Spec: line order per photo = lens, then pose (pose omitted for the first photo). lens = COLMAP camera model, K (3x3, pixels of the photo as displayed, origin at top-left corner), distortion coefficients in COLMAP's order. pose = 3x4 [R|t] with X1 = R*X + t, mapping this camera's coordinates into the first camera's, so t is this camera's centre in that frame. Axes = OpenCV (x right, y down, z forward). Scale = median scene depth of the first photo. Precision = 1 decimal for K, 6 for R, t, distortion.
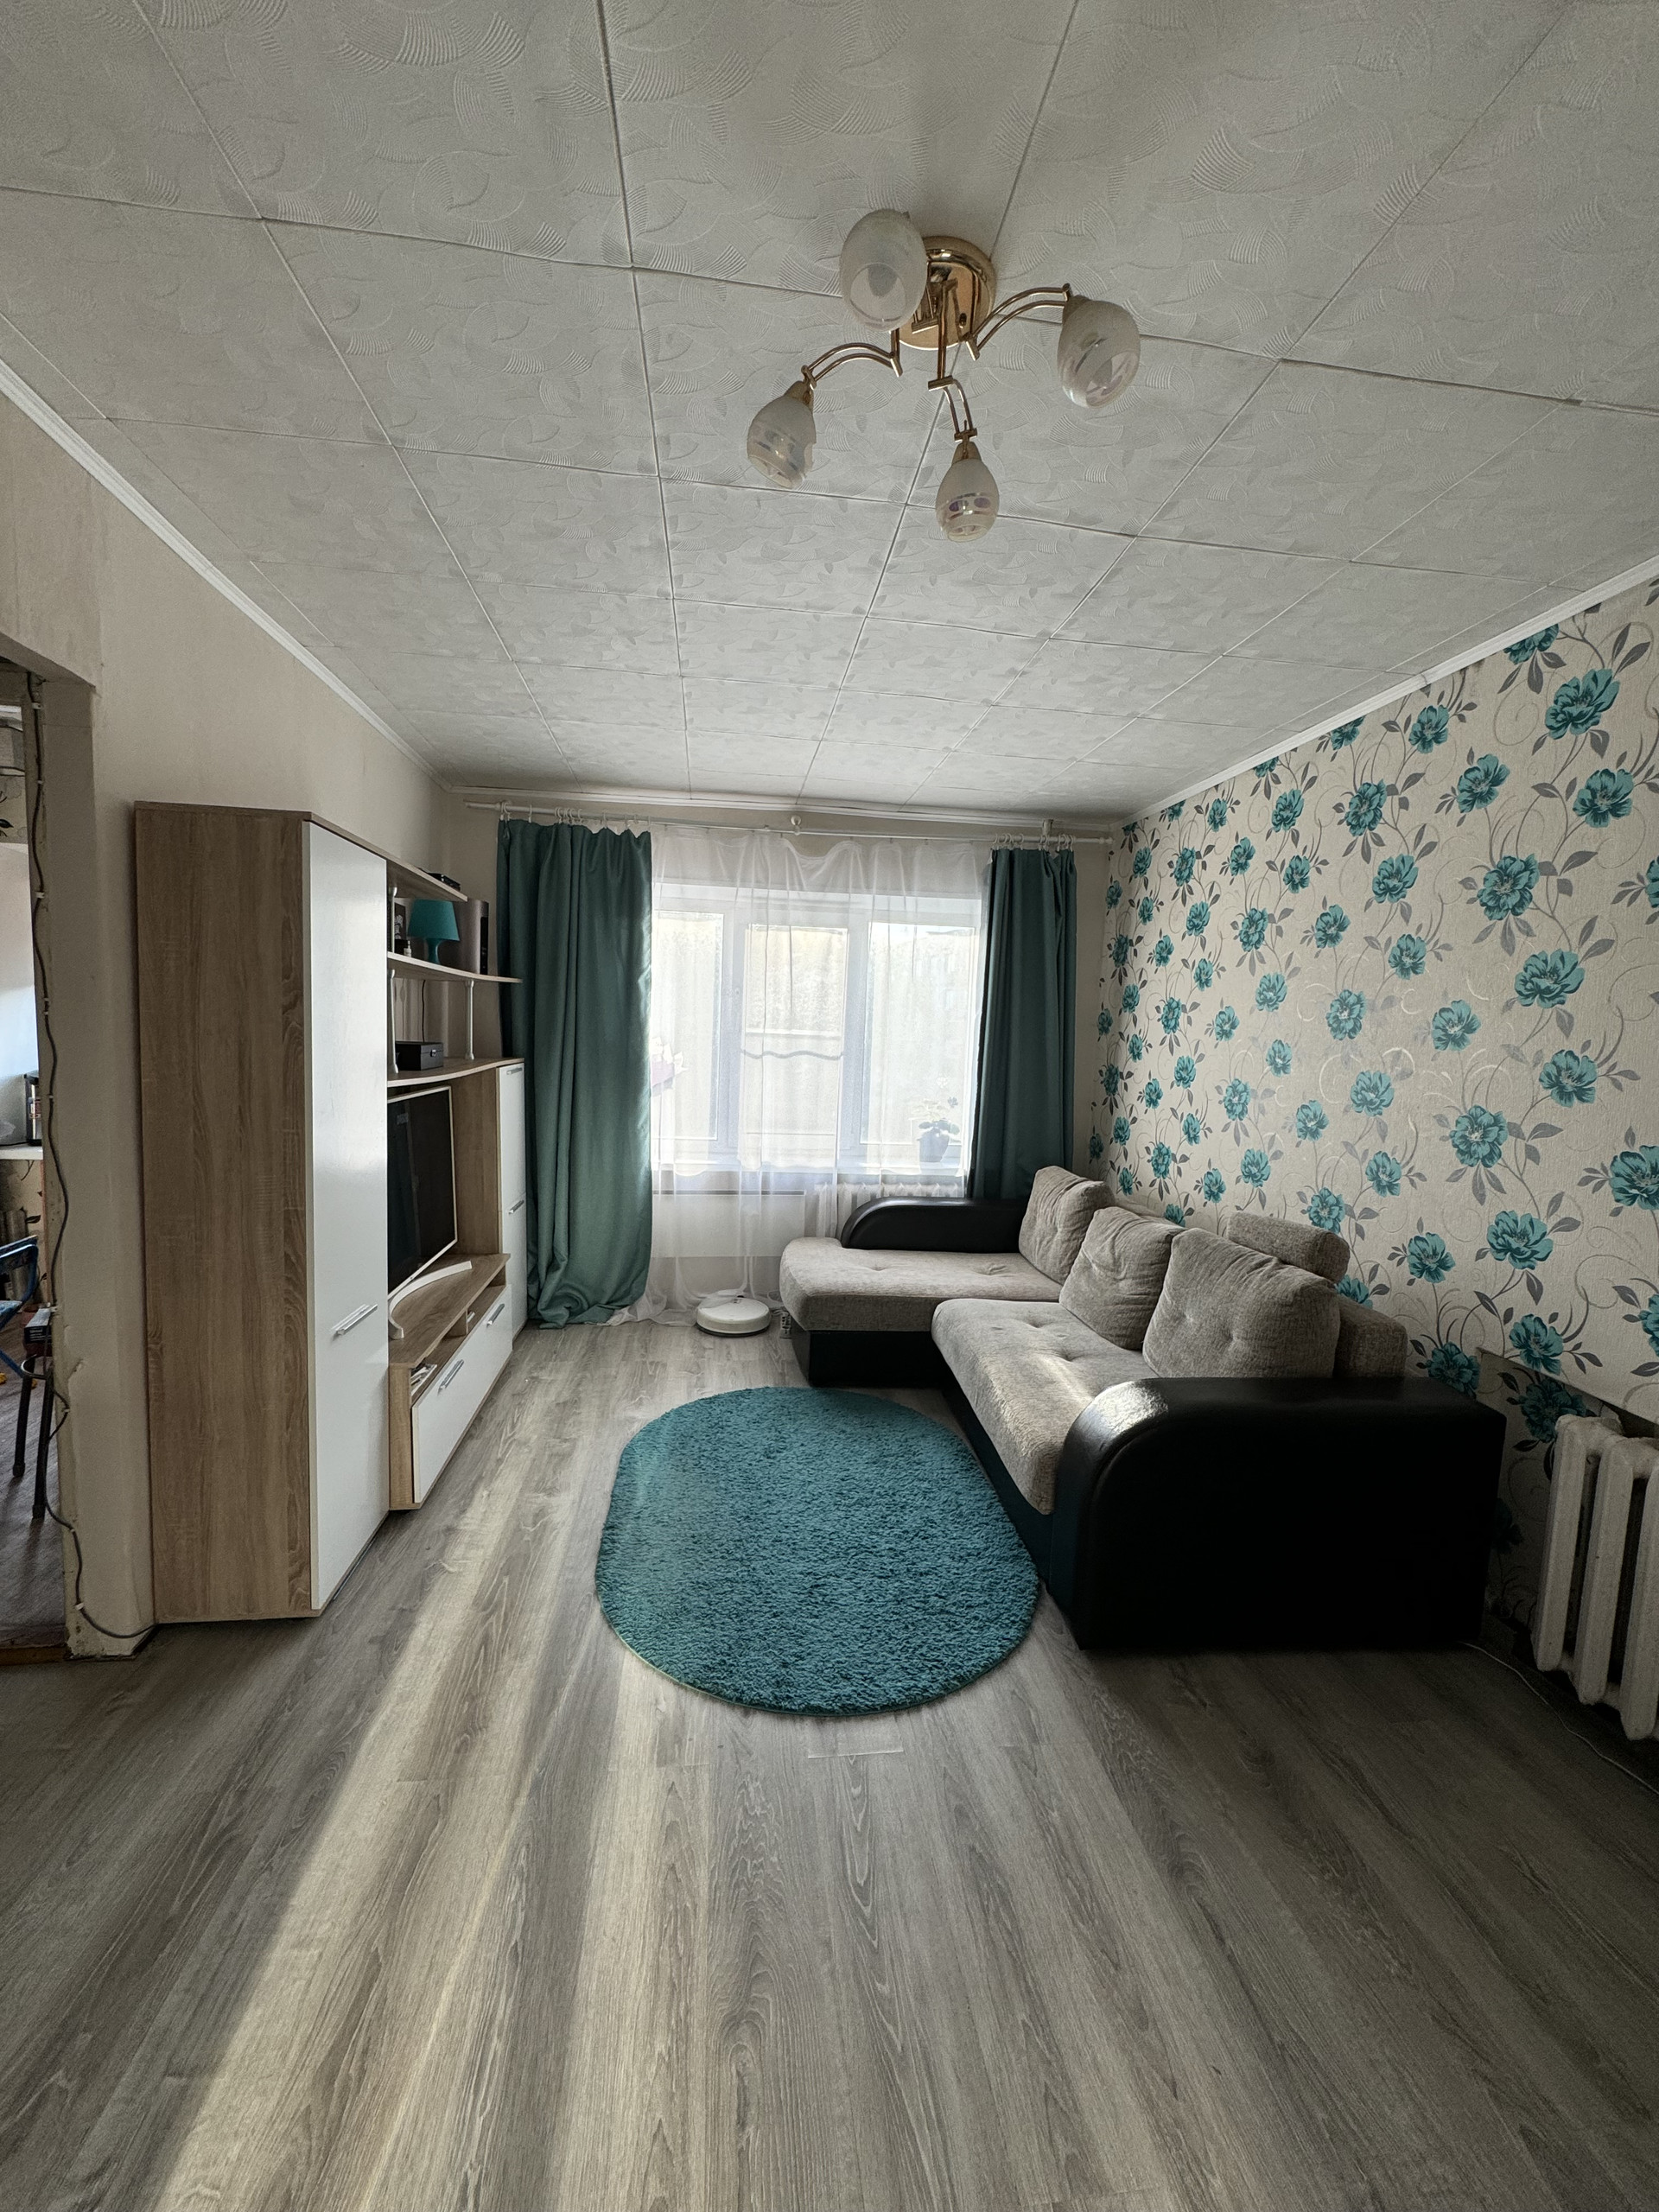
lens RADIAL K [[881.4, 0, 831.6], [0, 881.4, 1103.9], [0, 0, 1]] dist [-0.002730, 0.000164]
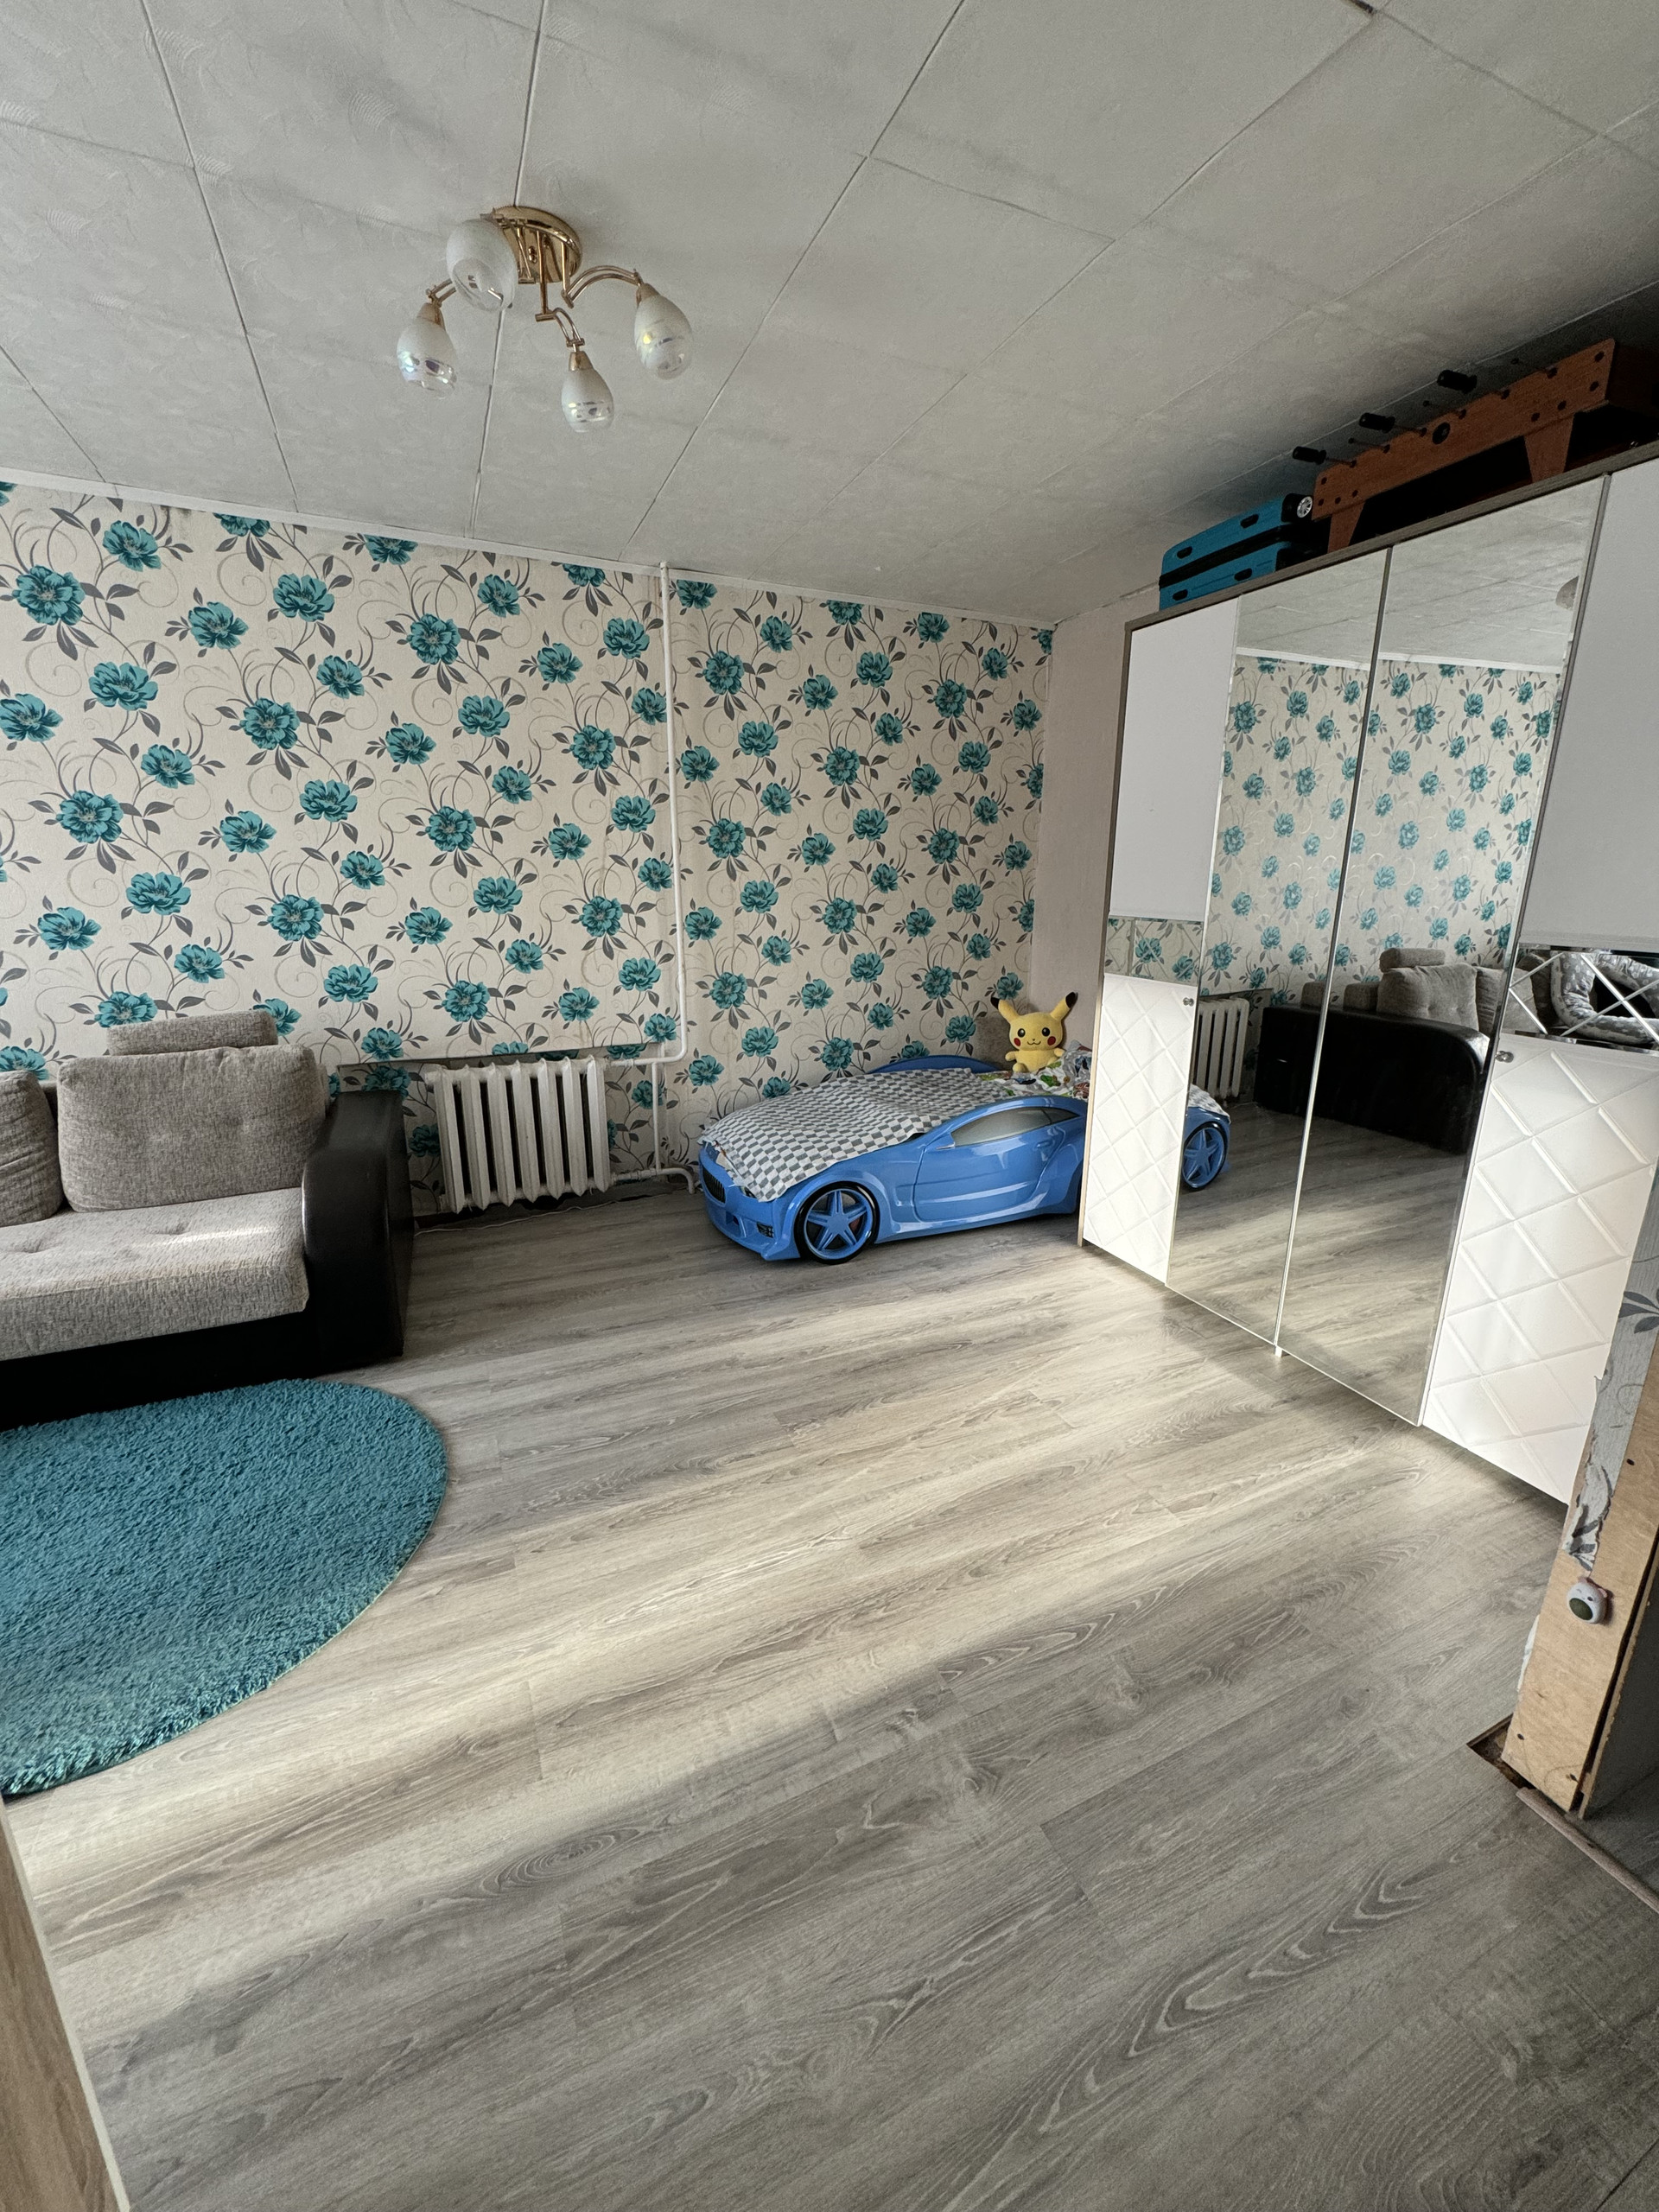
lens RADIAL K [[881.4, 0, 831.6], [0, 881.4, 1103.9], [0, 0, 1]] dist [-0.002730, 0.000164]
pose [[-0.299925, -0.286306, 0.909986, -0.634518], [0.055602, 0.947032, 0.316288, -0.056843], [-0.952341, 0.145460, -0.268120, 0.469801]]
